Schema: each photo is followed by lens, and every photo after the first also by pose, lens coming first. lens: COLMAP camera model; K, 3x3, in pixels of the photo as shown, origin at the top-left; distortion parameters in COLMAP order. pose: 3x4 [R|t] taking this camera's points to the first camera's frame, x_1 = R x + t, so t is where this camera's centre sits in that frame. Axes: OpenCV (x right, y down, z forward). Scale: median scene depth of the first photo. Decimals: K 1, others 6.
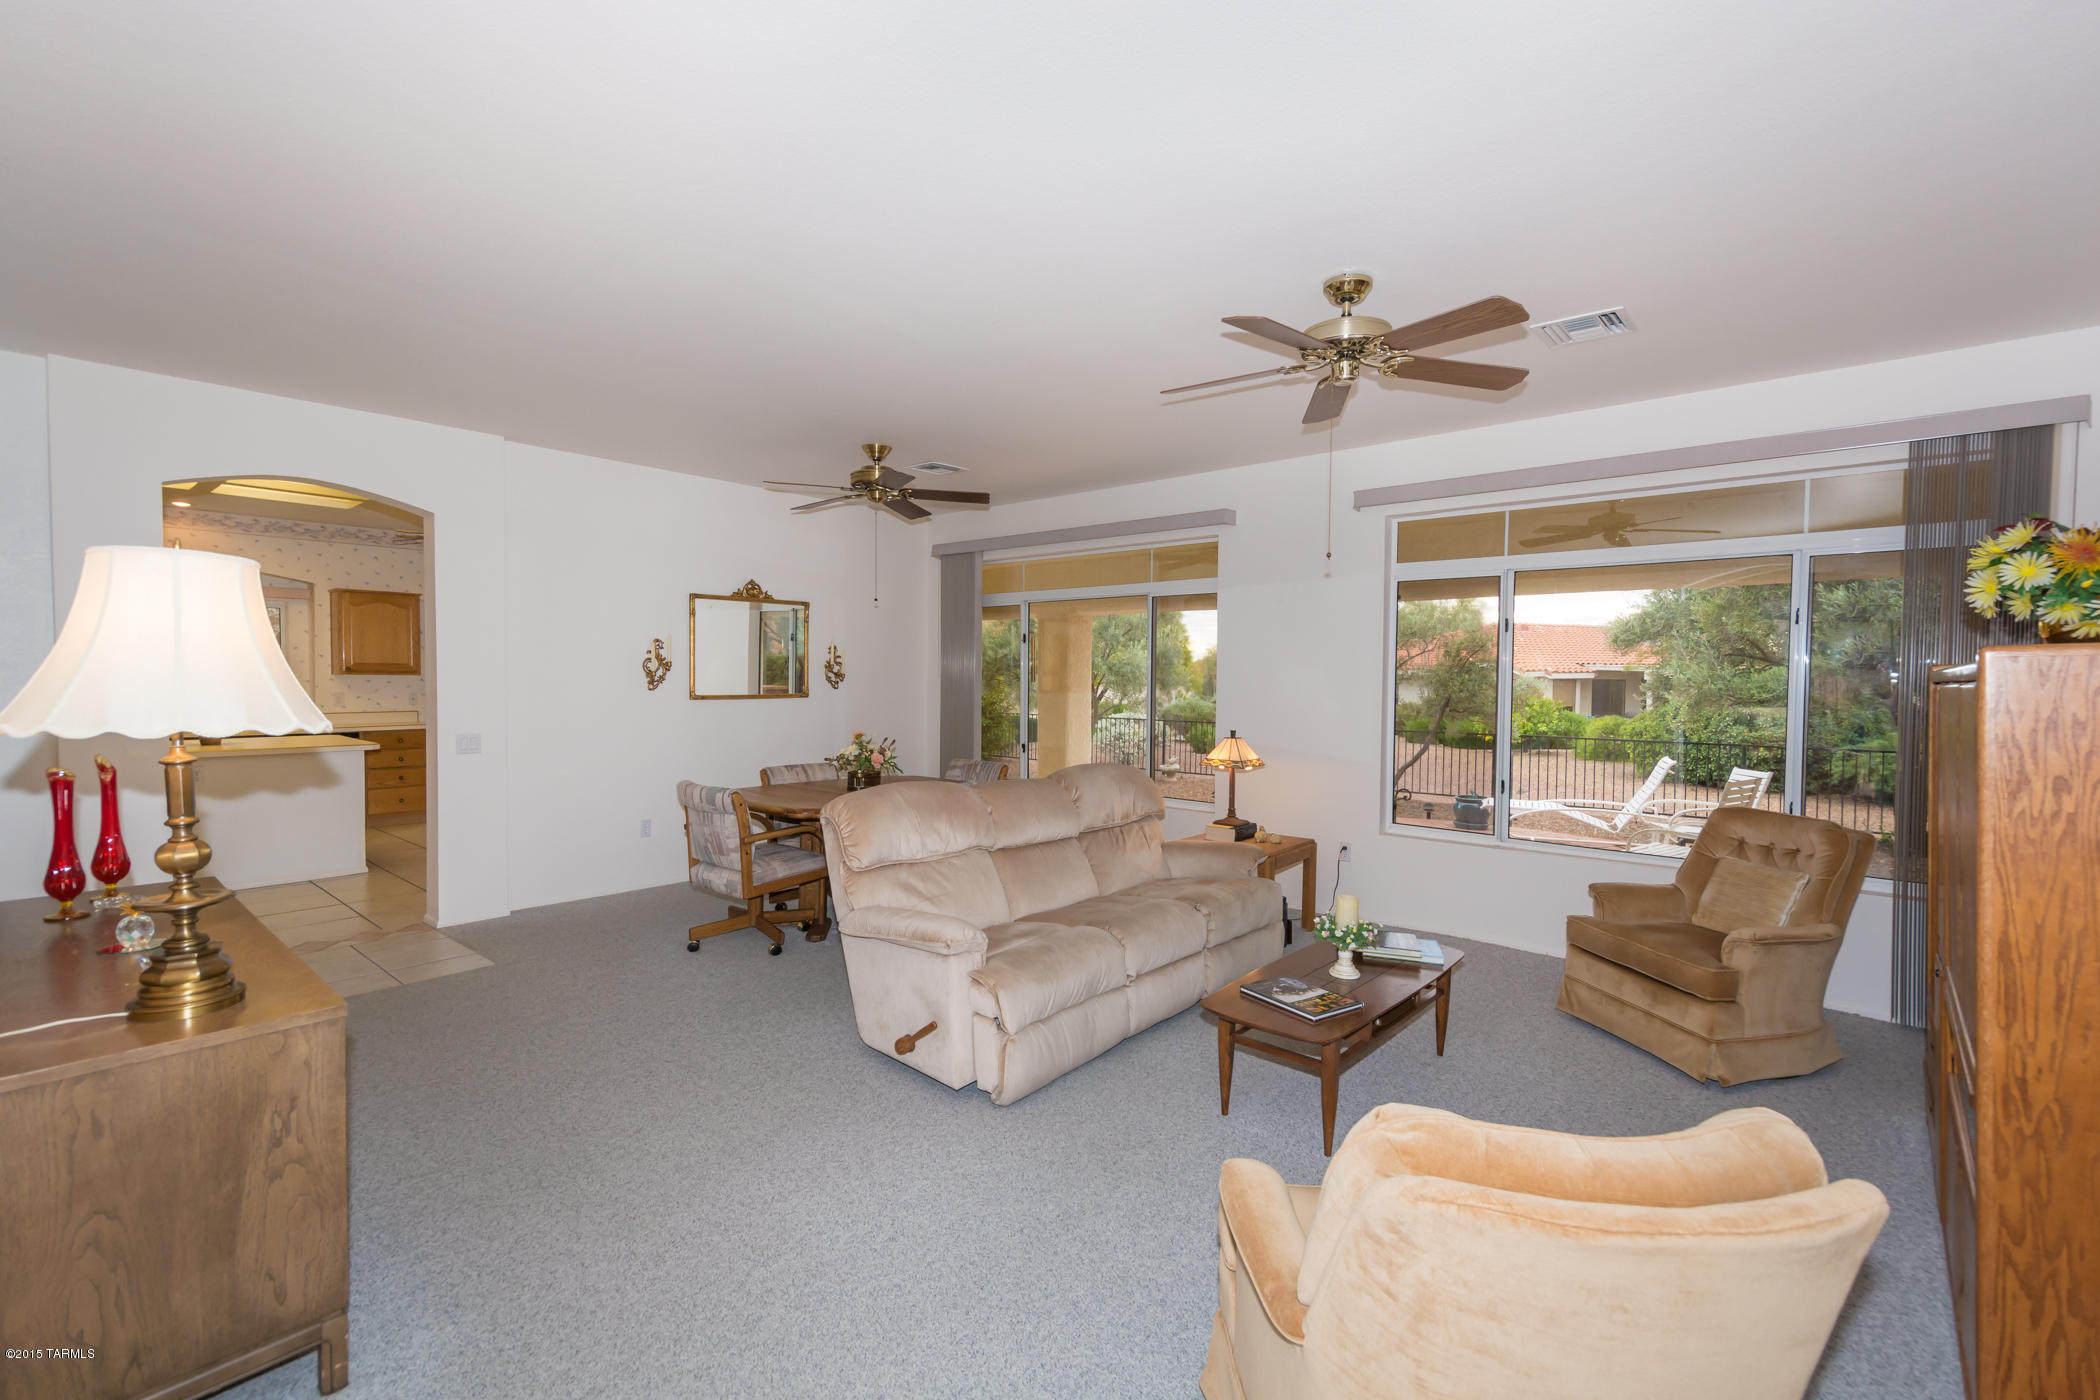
lens RADIAL K [[936.4, 0, 1062.8], [0, 936.4, 664.8], [0, 0, 1]] dist [0.023777, 0.000330]
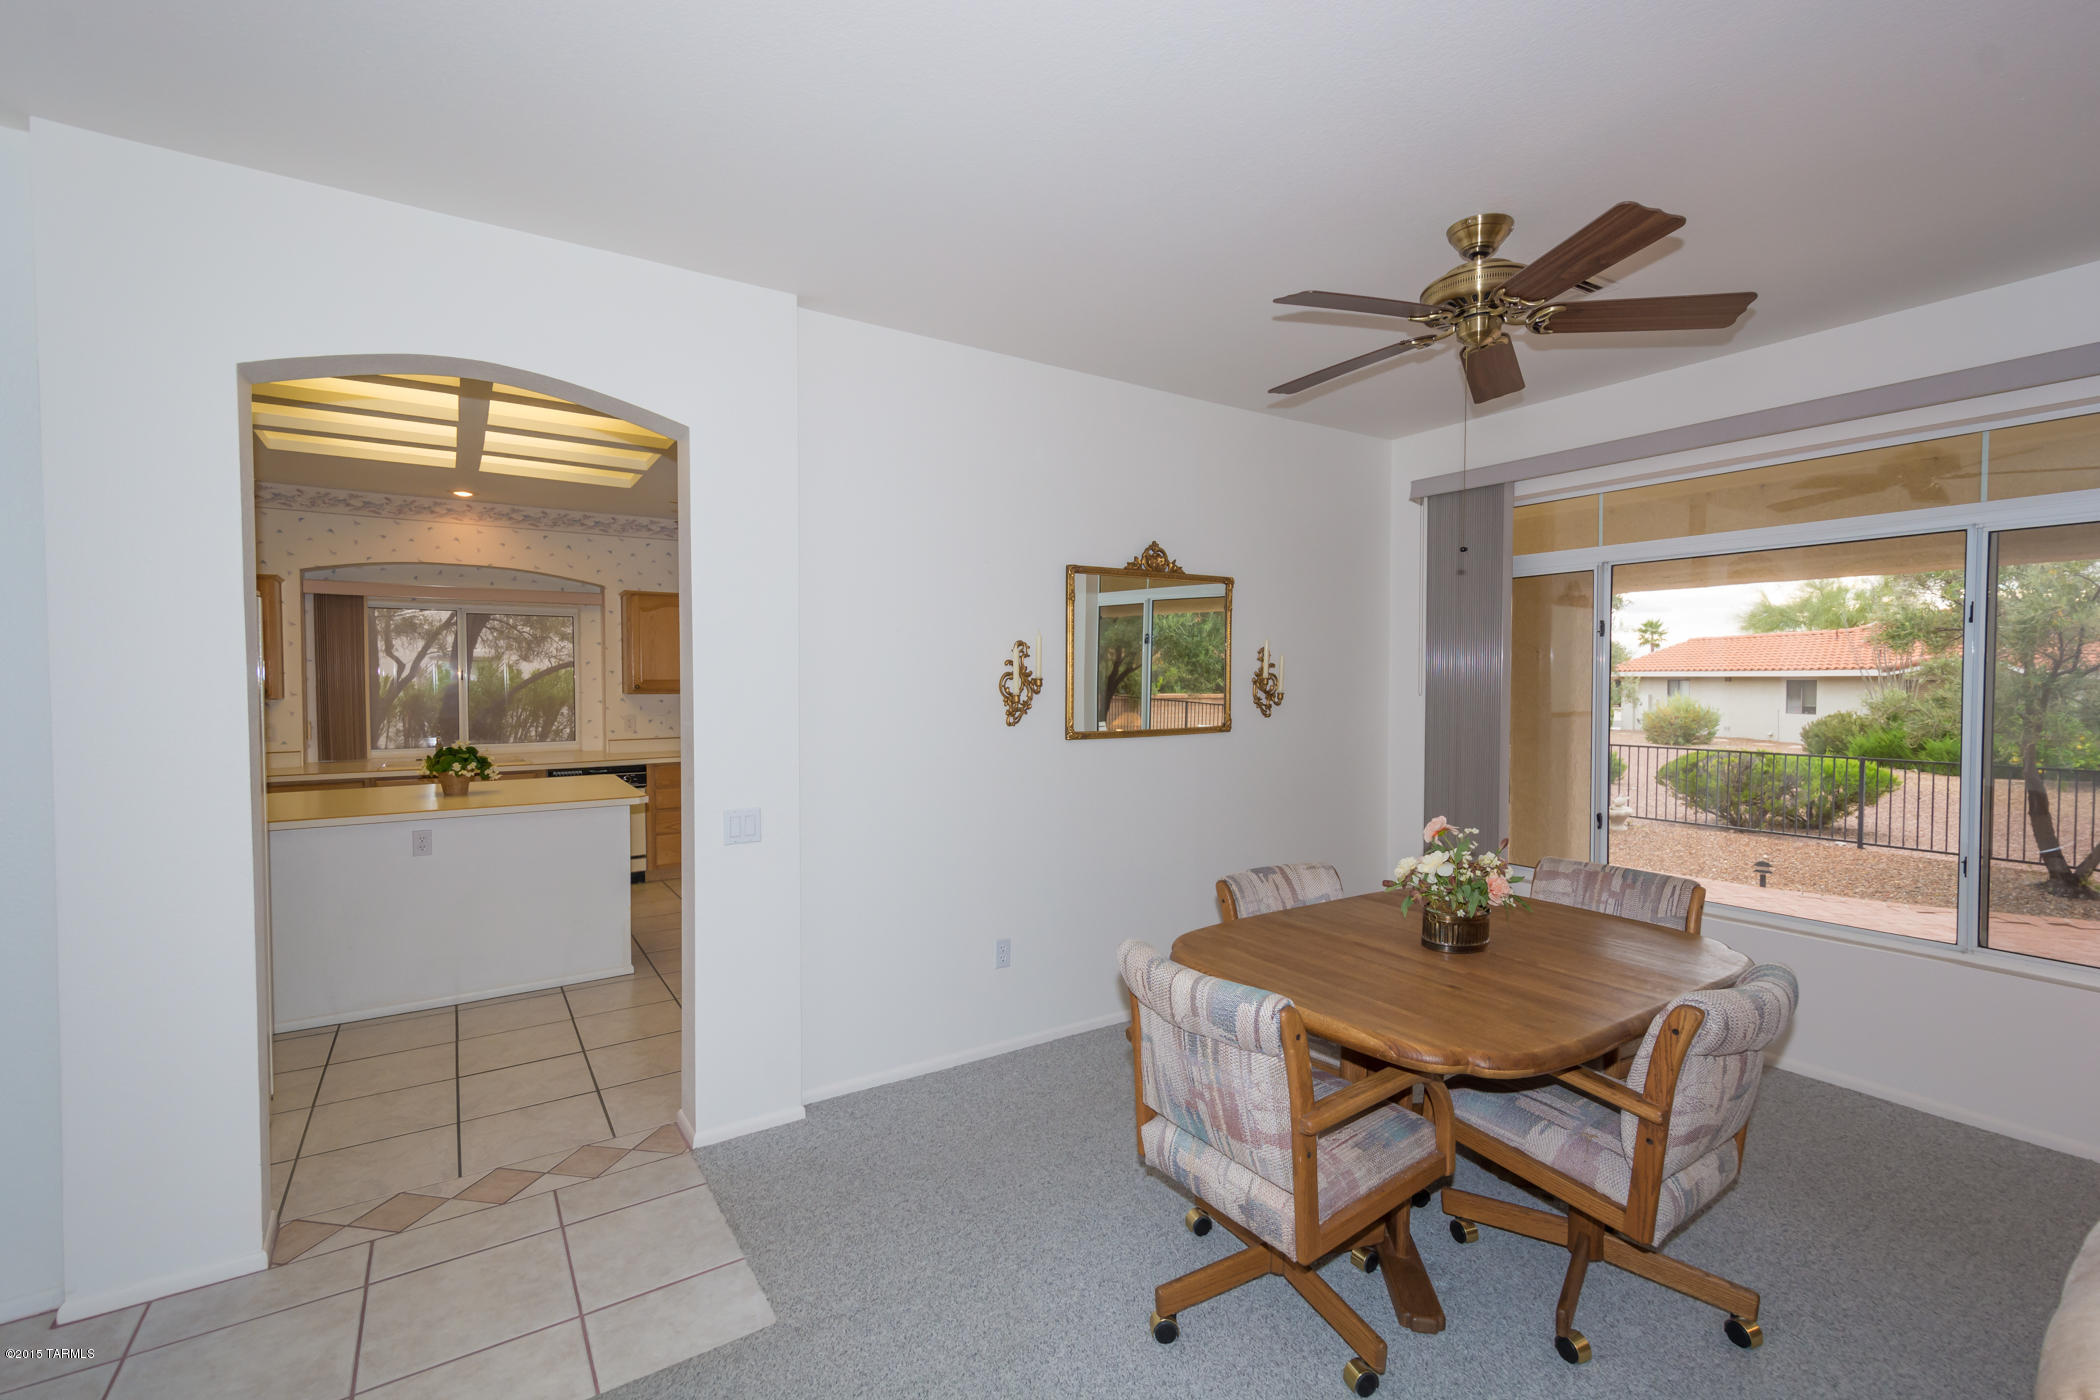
lens RADIAL K [[936.4, 0, 1062.8], [0, 936.4, 664.8], [0, 0, 1]] dist [0.023777, 0.000330]
pose [[0.963216, -0.012235, -0.268450, -0.229975], [0.011003, 0.999921, -0.006091, -0.007749], [0.268503, 0.002913, 0.963274, 0.405968]]
